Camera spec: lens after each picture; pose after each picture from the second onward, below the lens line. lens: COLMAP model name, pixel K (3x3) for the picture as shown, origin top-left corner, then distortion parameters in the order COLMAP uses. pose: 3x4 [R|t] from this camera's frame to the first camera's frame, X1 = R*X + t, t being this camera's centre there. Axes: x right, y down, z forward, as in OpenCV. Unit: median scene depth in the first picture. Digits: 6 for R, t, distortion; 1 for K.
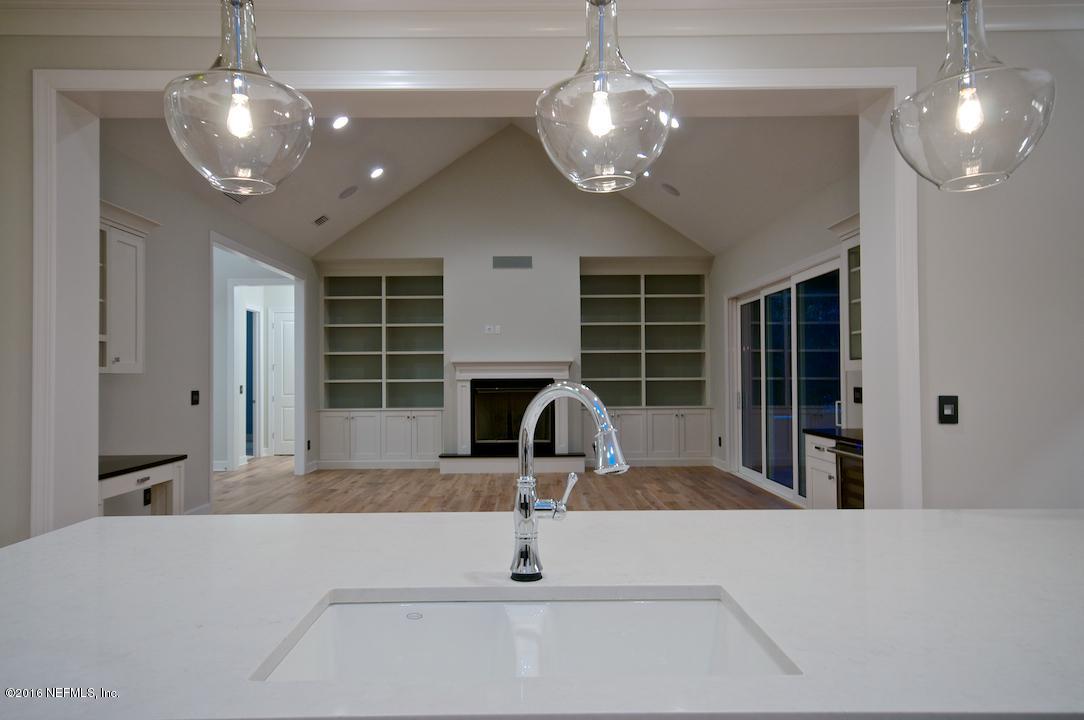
lens RADIAL K [[749.0, 0, 540.9], [0, 749.0, 363.3], [0, 0, 1]] dist [-0.001678, -0.000194]
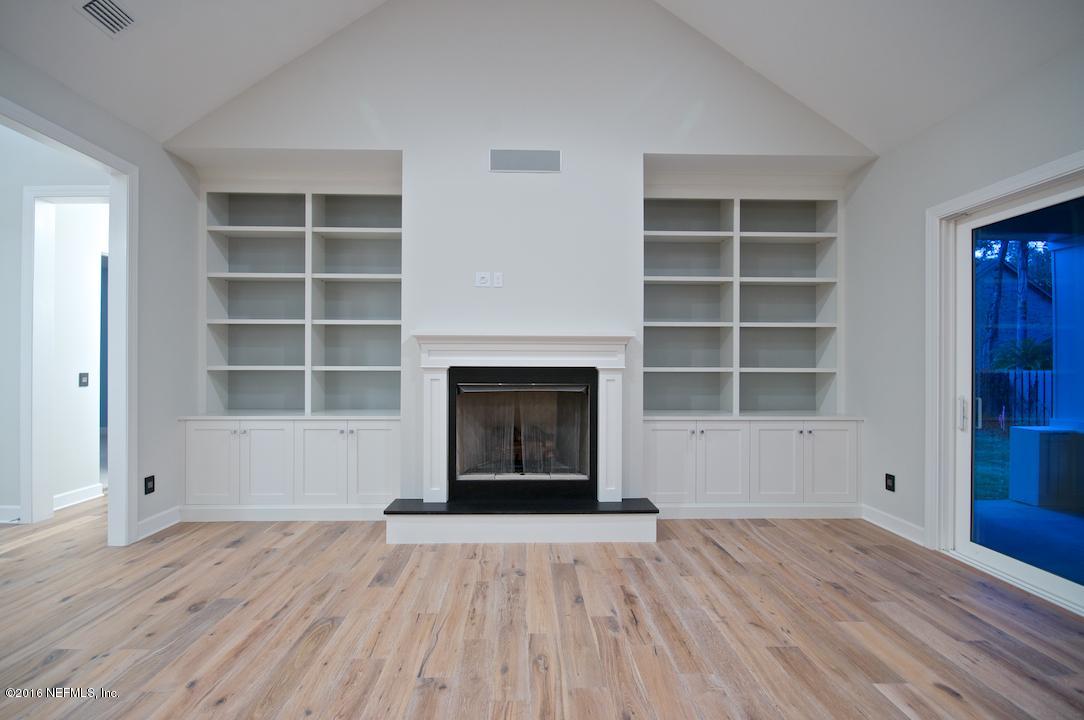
lens RADIAL K [[469.5, 0, 540.5], [0, 469.5, 359.4], [0, 0, 1]] dist [-0.000706, -0.000011]
pose [[0.999663, 0.010799, 0.023608, -0.033417], [-0.010928, 0.999926, 0.005332, 0.012761], [-0.023549, -0.005588, 0.999707, 0.644585]]
